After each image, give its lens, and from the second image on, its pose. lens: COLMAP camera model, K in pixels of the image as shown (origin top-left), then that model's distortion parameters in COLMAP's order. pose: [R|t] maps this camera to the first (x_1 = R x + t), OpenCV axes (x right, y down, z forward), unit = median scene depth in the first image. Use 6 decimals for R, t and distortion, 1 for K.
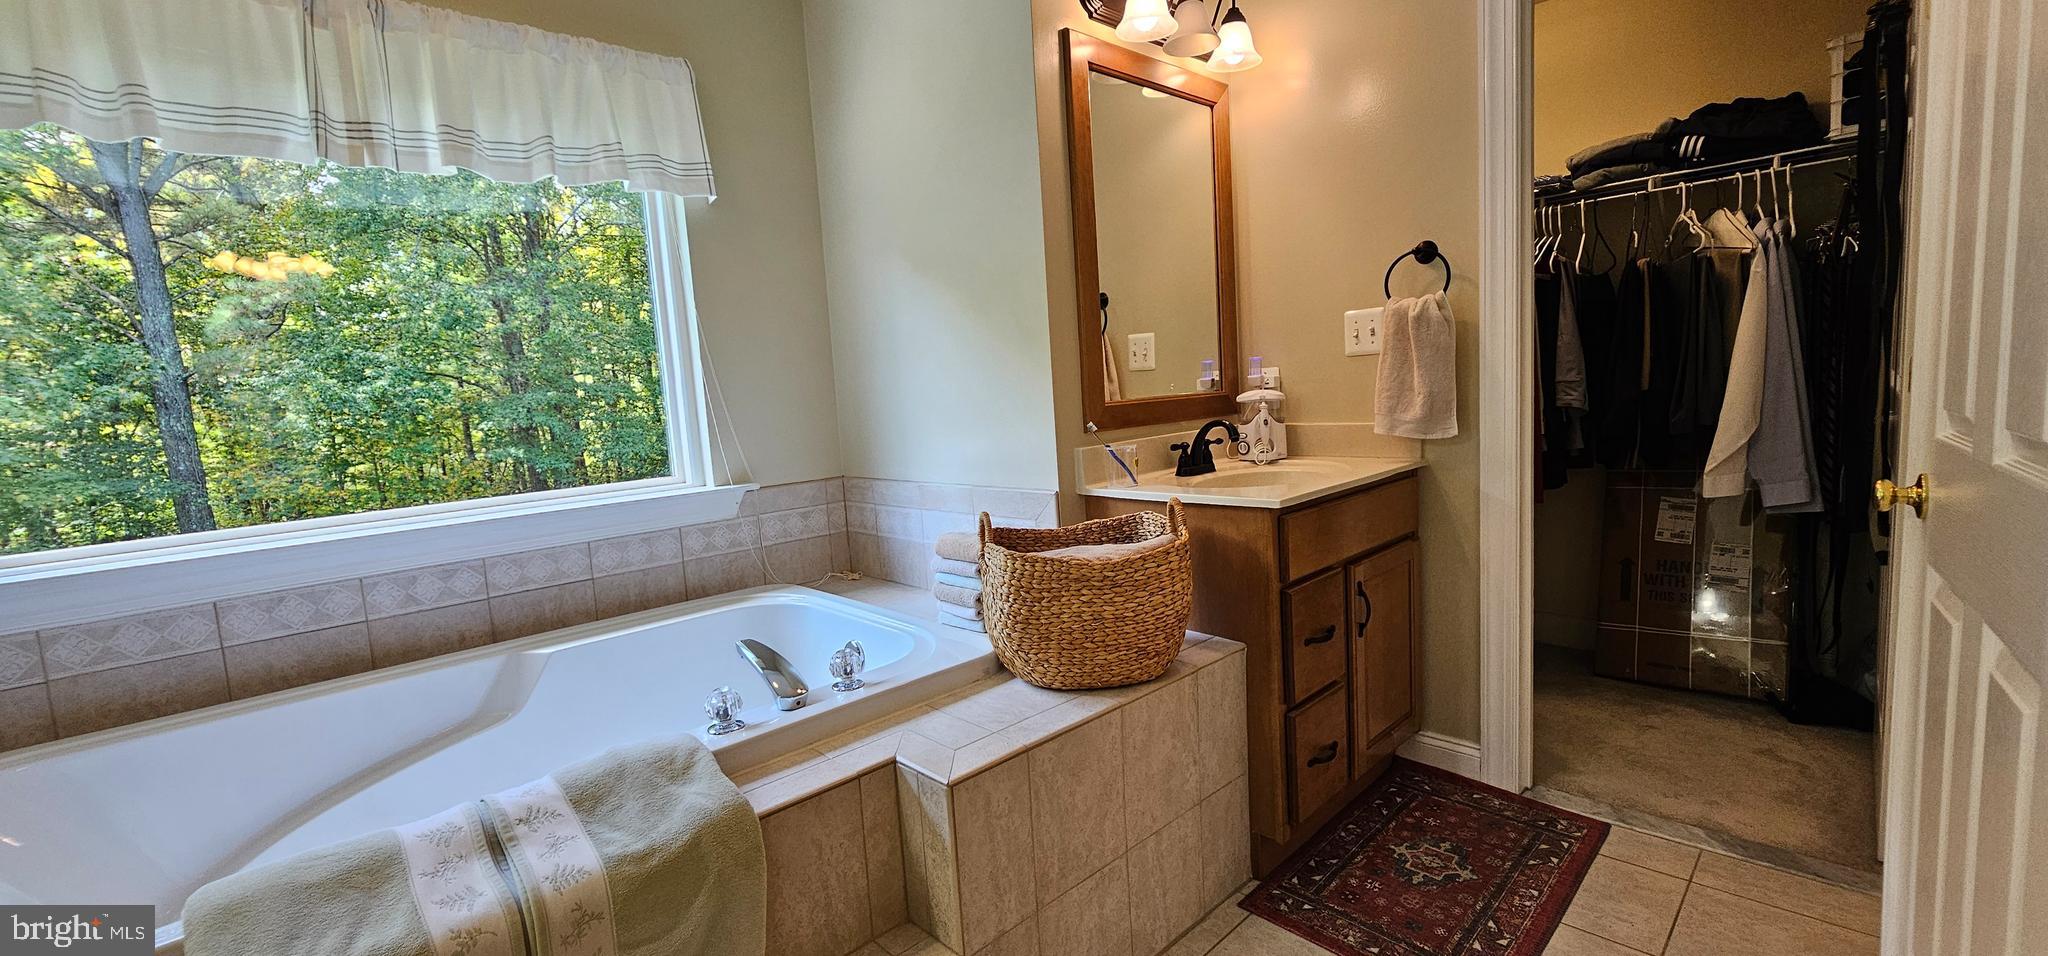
lens RADIAL K [[870.6, 0, 1024.0], [0, 870.6, 478.0], [0, 0, 1]] dist [-0.000156, 0.000001]
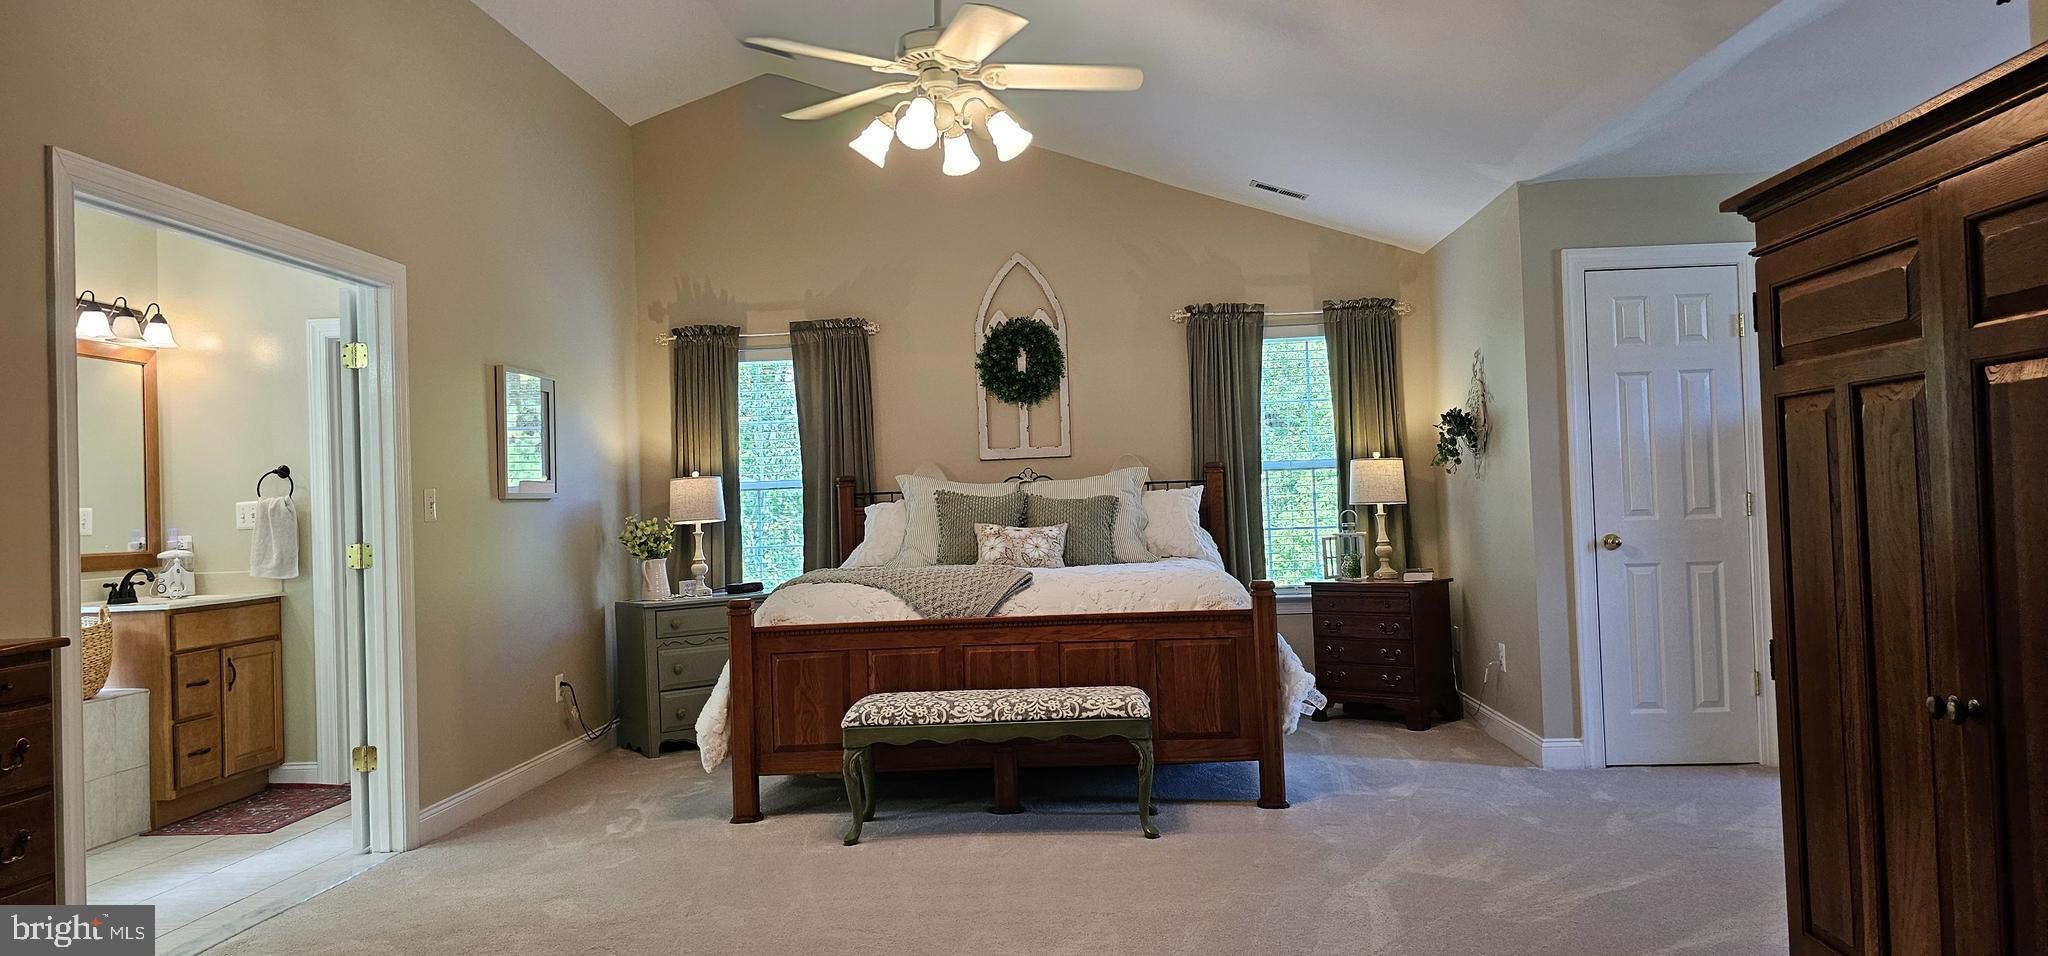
lens RADIAL K [[1381.8, 0, 1055.9], [0, 1381.8, 467.0], [0, 0, 1]] dist [0.102407, -0.119646]
pose [[0.731241, 0.052084, 0.680127, -0.321605], [0.066094, 0.986979, -0.146644, 0.243814], [-0.678909, 0.152184, 0.718277, -2.049066]]
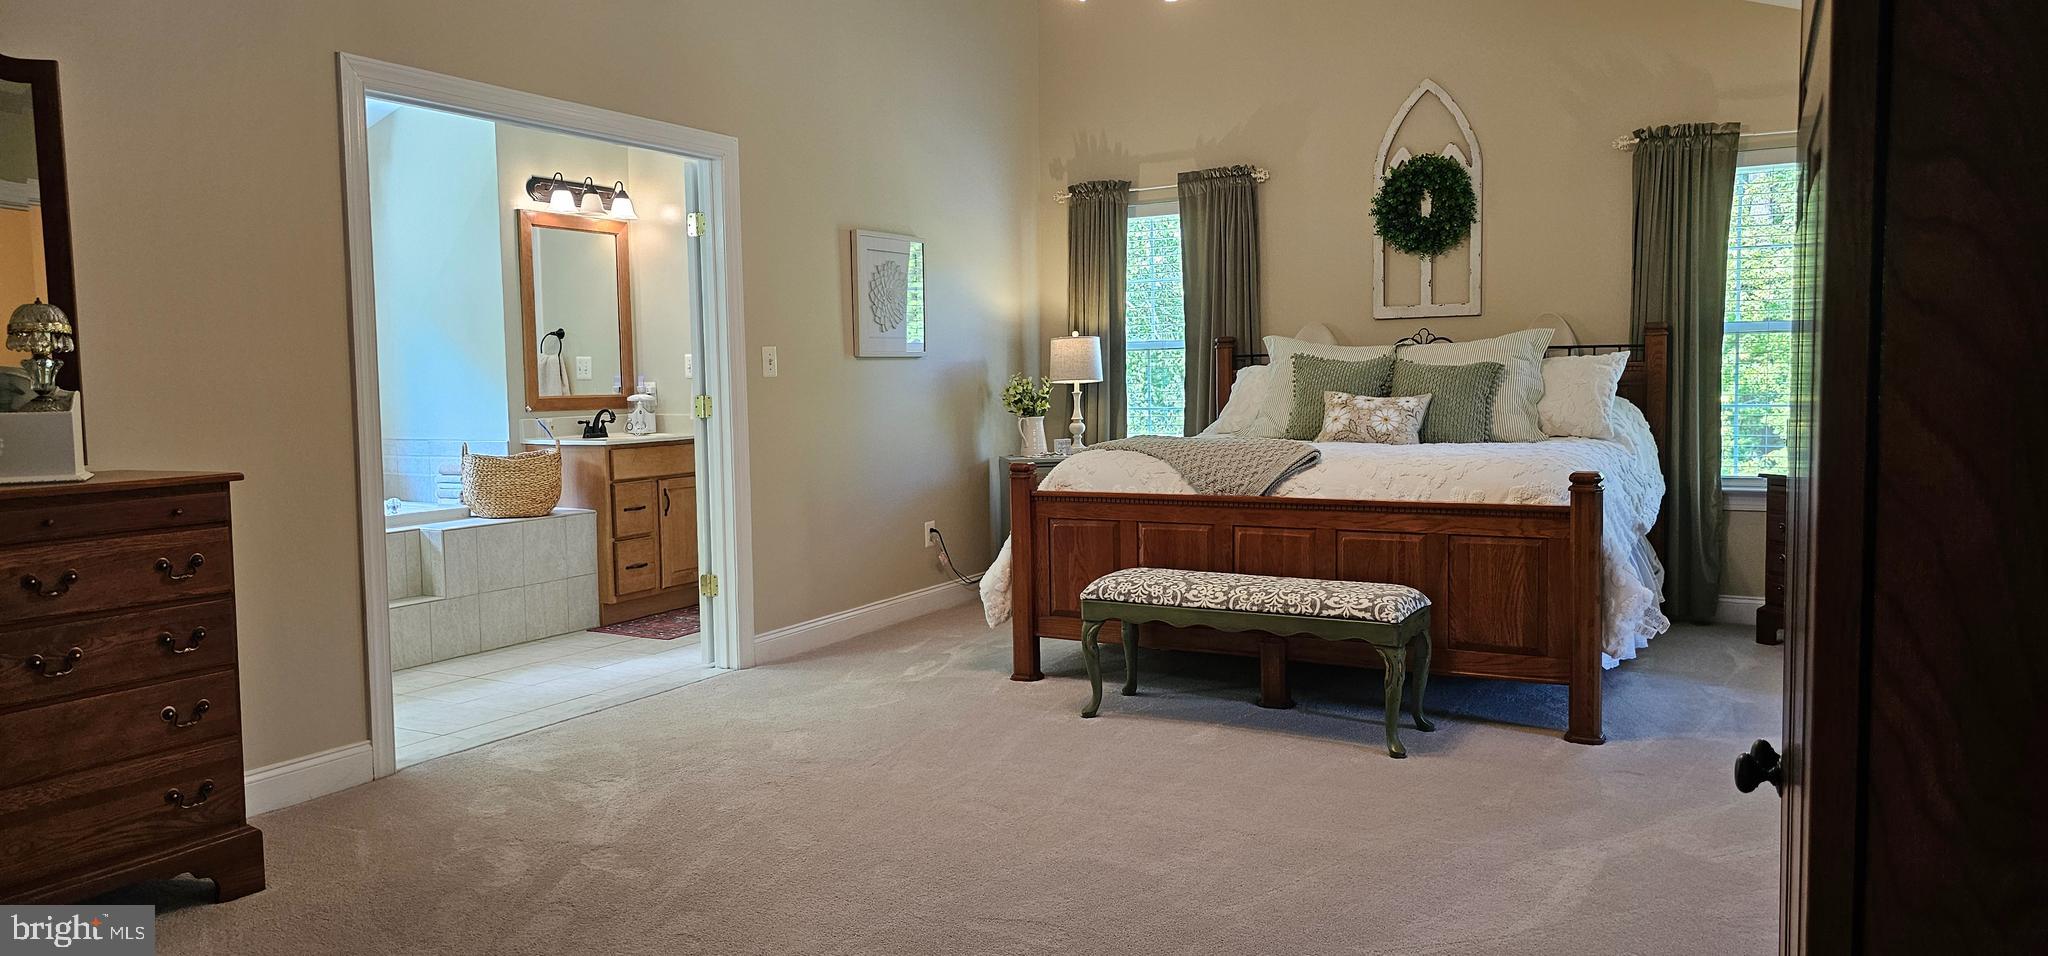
lens RADIAL K [[1386.5, 0, 1024.0], [0, 1386.5, 478.0], [0, 0, 1]] dist [0.158524, -0.311007]
pose [[0.956377, 0.023534, 0.291187, 0.214499], [-0.010364, 0.998856, -0.046689, 0.219941], [-0.291953, 0.041634, 0.955526, -2.206656]]
